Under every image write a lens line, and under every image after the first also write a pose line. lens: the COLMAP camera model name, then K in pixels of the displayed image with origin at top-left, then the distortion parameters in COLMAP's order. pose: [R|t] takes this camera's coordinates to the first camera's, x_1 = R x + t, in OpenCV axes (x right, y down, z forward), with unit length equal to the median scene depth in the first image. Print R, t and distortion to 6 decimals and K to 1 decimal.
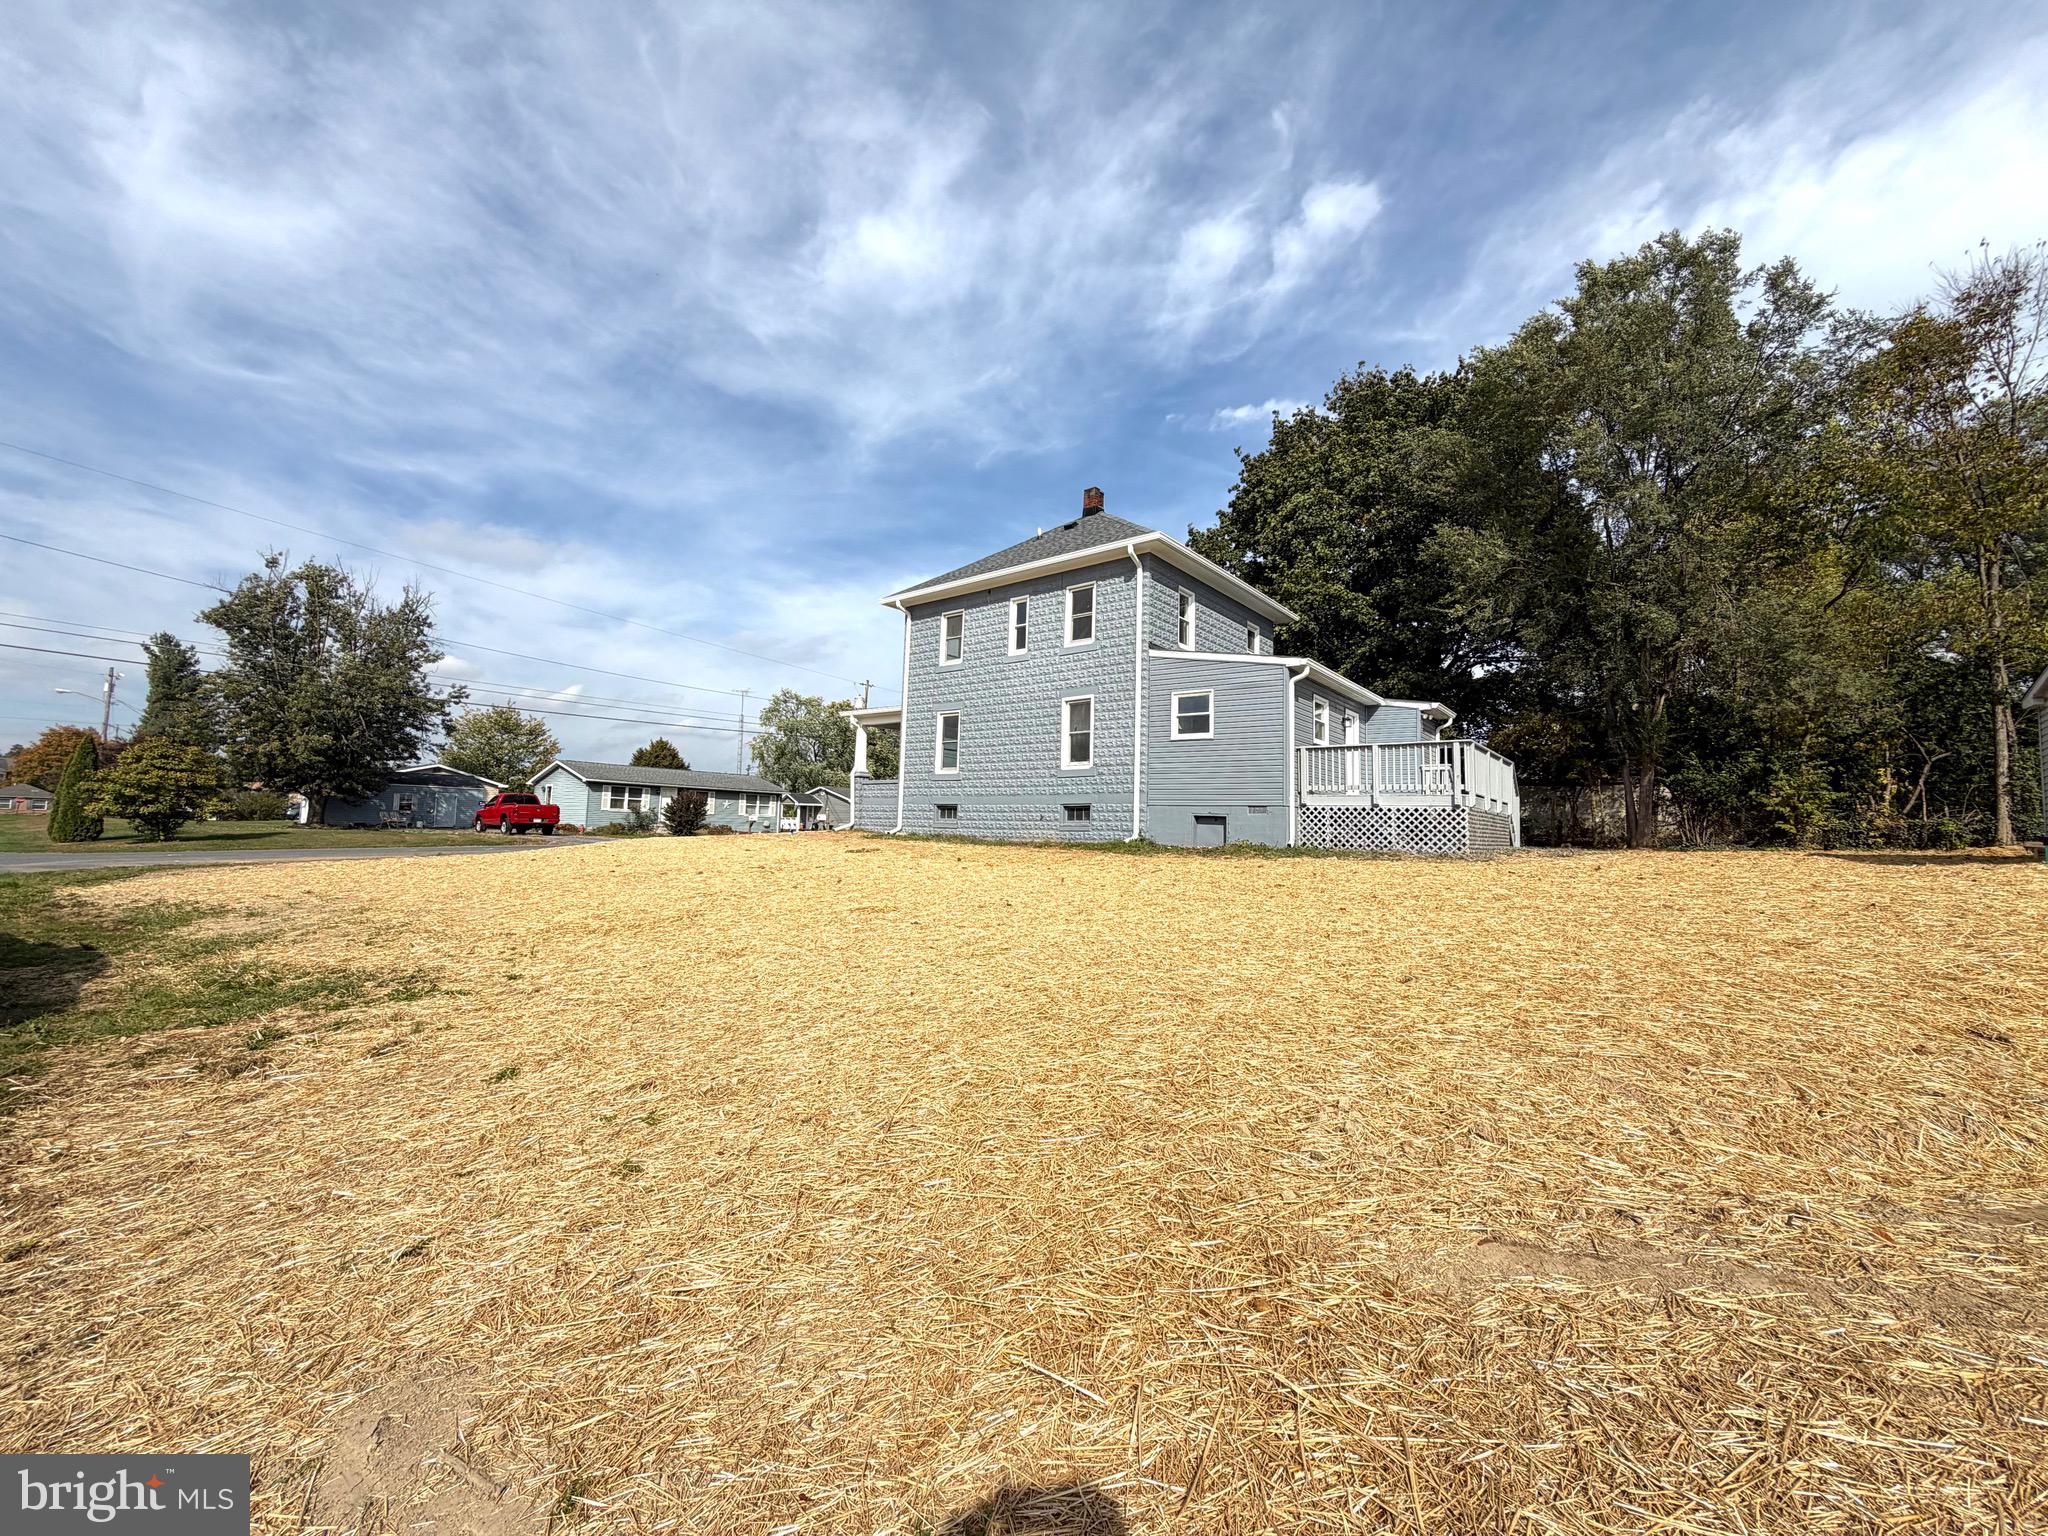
lens RADIAL K [[814.4, 0, 1015.4], [0, 814.4, 768.7], [0, 0, 1]] dist [-0.000417, 0.000023]
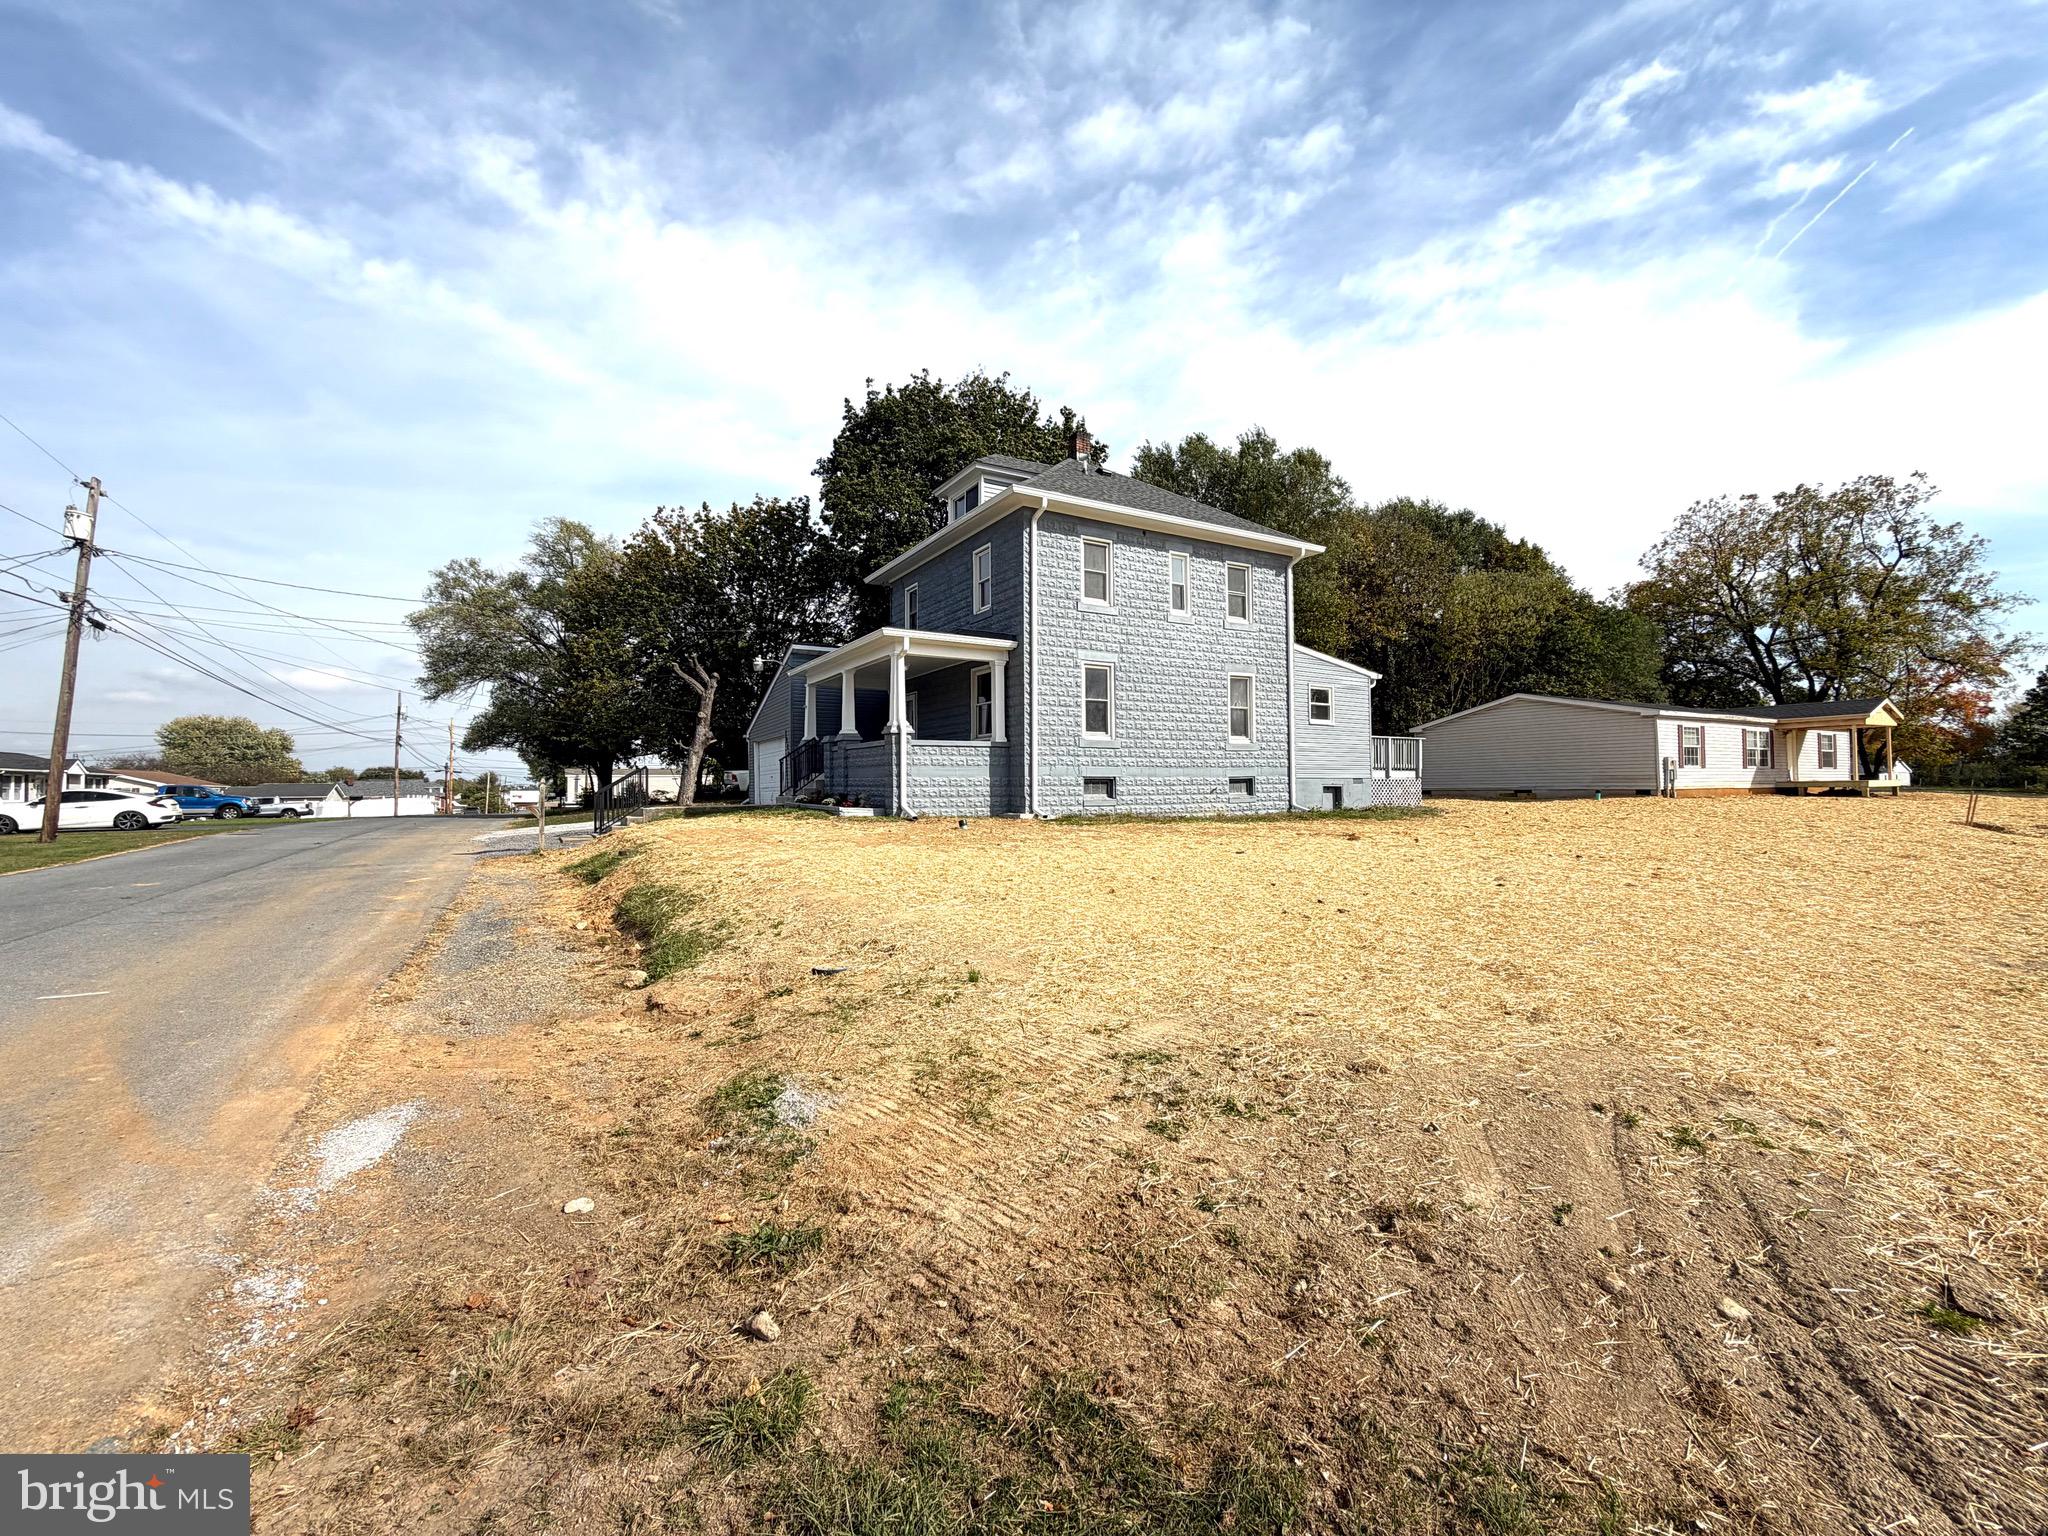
lens RADIAL K [[814.4, 0, 1015.4], [0, 814.4, 768.7], [0, 0, 1]] dist [-0.000417, 0.000023]
pose [[0.368968, 0.001070, 0.929442, -0.976246], [-0.046249, 0.998782, 0.017210, 0.027632], [-0.928291, -0.049335, 0.368568, 0.871960]]
